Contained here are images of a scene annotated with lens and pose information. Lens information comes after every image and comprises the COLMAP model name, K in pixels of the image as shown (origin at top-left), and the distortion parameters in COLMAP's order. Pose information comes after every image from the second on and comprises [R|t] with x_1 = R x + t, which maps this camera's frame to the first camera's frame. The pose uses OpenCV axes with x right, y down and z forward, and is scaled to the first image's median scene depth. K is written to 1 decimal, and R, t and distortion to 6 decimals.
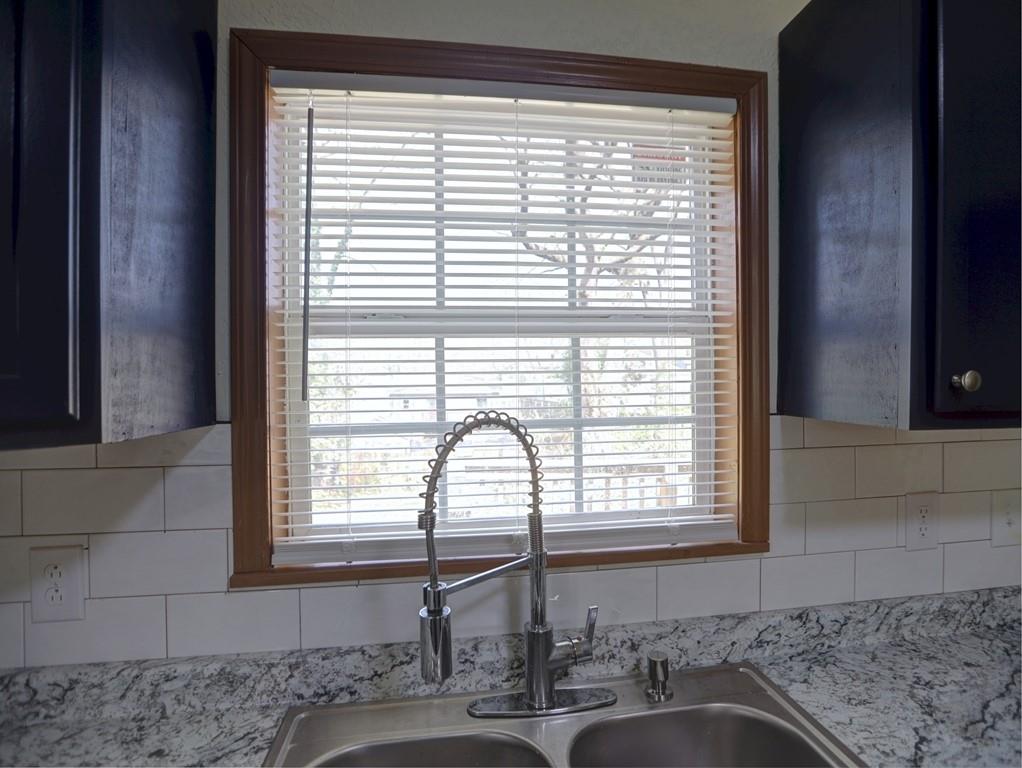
lens RADIAL K [[522.2, 0, 518.1], [0, 522.2, 384.9], [0, 0, 1]] dist [-0.053273, 0.018893]
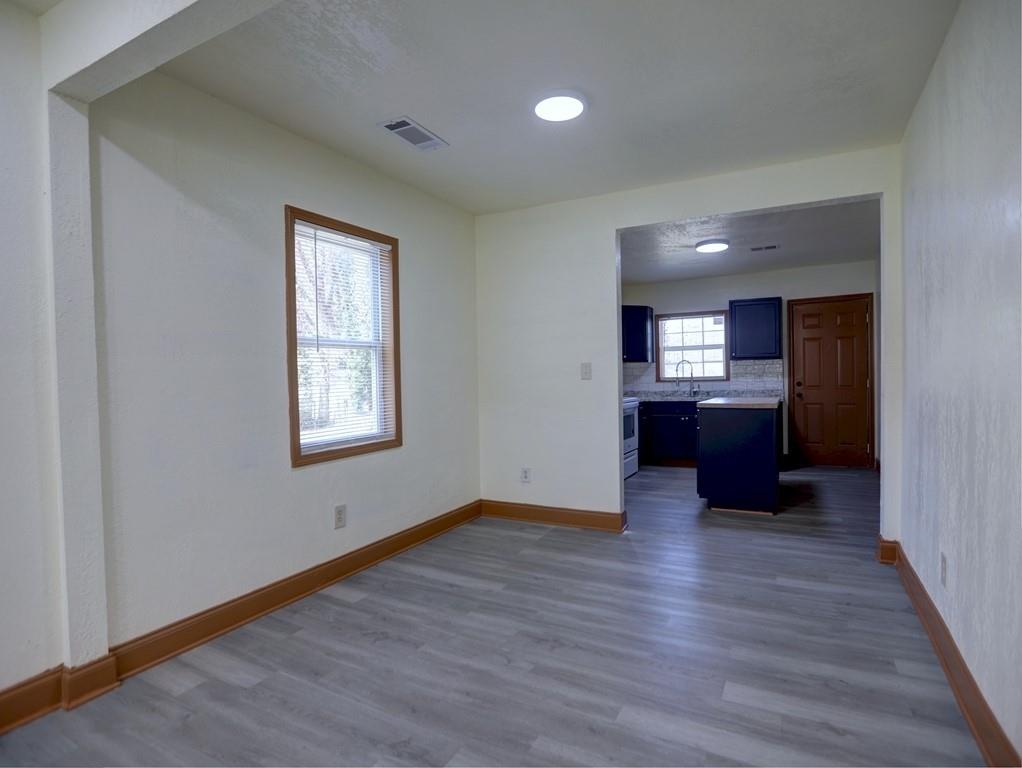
lens RADIAL K [[532.8, 0, 519.3], [0, 532.8, 385.0], [0, 0, 1]] dist [-0.053016, 0.025945]
pose [[0.812820, -0.000911, -0.582514, 2.648547], [0.014293, 0.999729, 0.018381, 0.248242], [0.582339, -0.023266, 0.812613, -7.261802]]
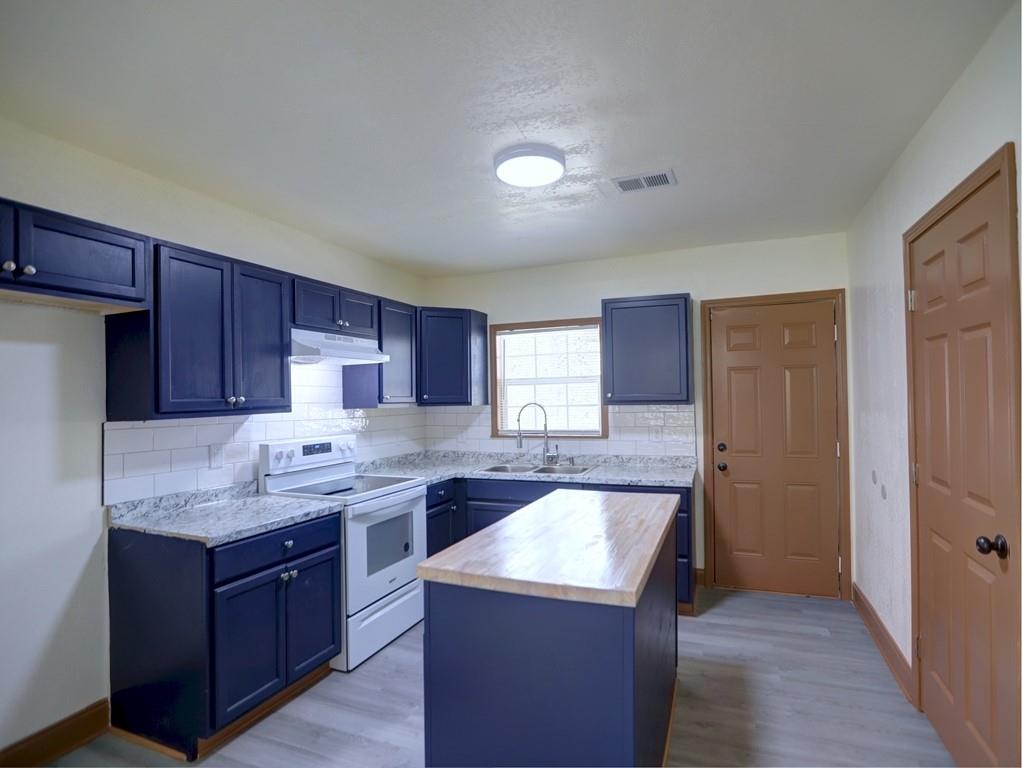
lens RADIAL K [[532.8, 0, 519.3], [0, 532.8, 385.0], [0, 0, 1]] dist [-0.053016, 0.025945]
pose [[0.869471, -0.015968, -0.493725, 2.213029], [0.008202, 0.999806, -0.017893, -0.021479], [0.493915, 0.011508, 0.869434, -3.324514]]
